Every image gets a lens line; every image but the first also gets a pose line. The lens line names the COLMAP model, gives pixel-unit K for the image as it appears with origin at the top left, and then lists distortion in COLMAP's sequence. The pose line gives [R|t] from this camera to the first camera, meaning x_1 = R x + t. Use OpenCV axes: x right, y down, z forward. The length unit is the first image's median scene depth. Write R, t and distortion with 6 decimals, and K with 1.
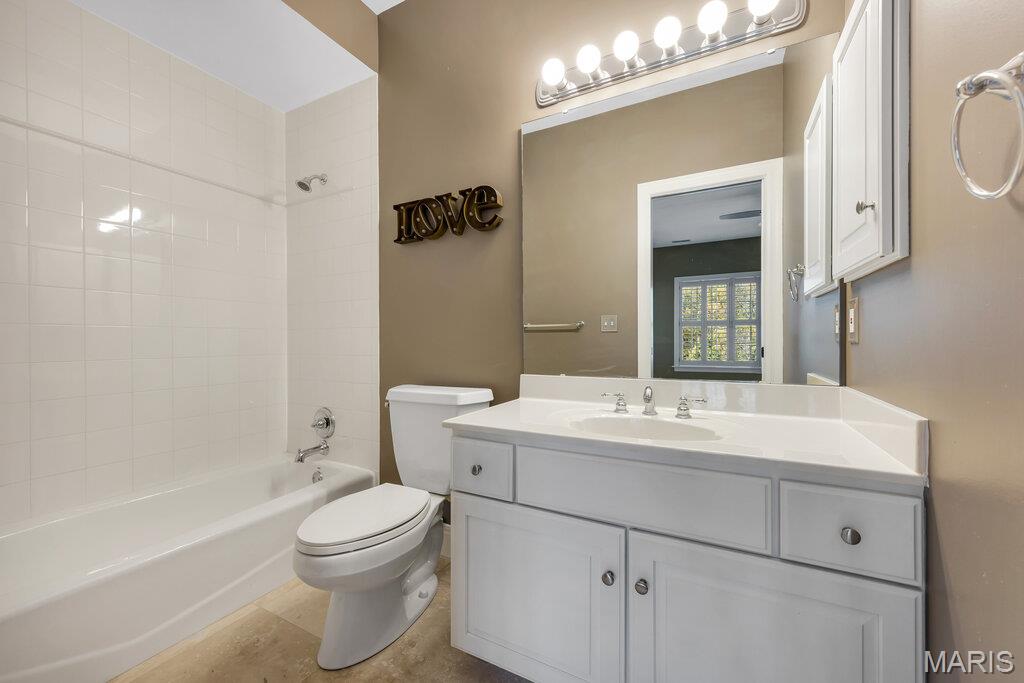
lens RADIAL K [[395.3, 0, 508.8], [0, 395.3, 344.9], [0, 0, 1]] dist [0.019804, -0.000034]
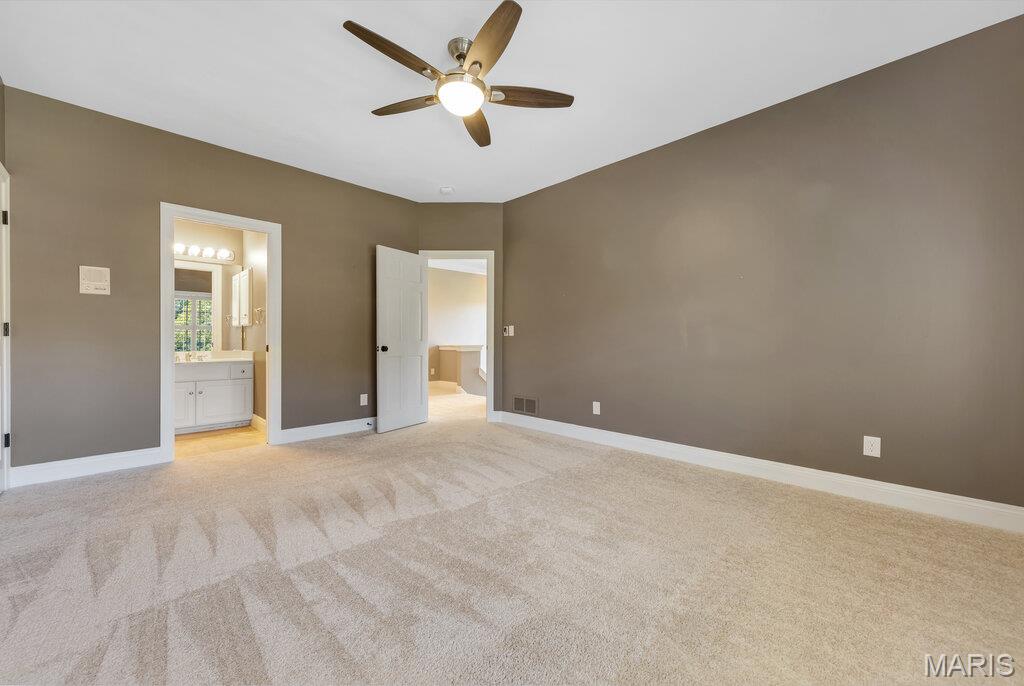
lens RADIAL K [[395.3, 0, 508.8], [0, 395.3, 346.4], [0, 0, 1]] dist [0.019804, -0.000034]
pose [[0.296694, 0.009935, 0.954921, -2.936135], [0.016417, 0.999745, -0.015502, 0.209484], [-0.954831, 0.020276, 0.296456, -3.658205]]
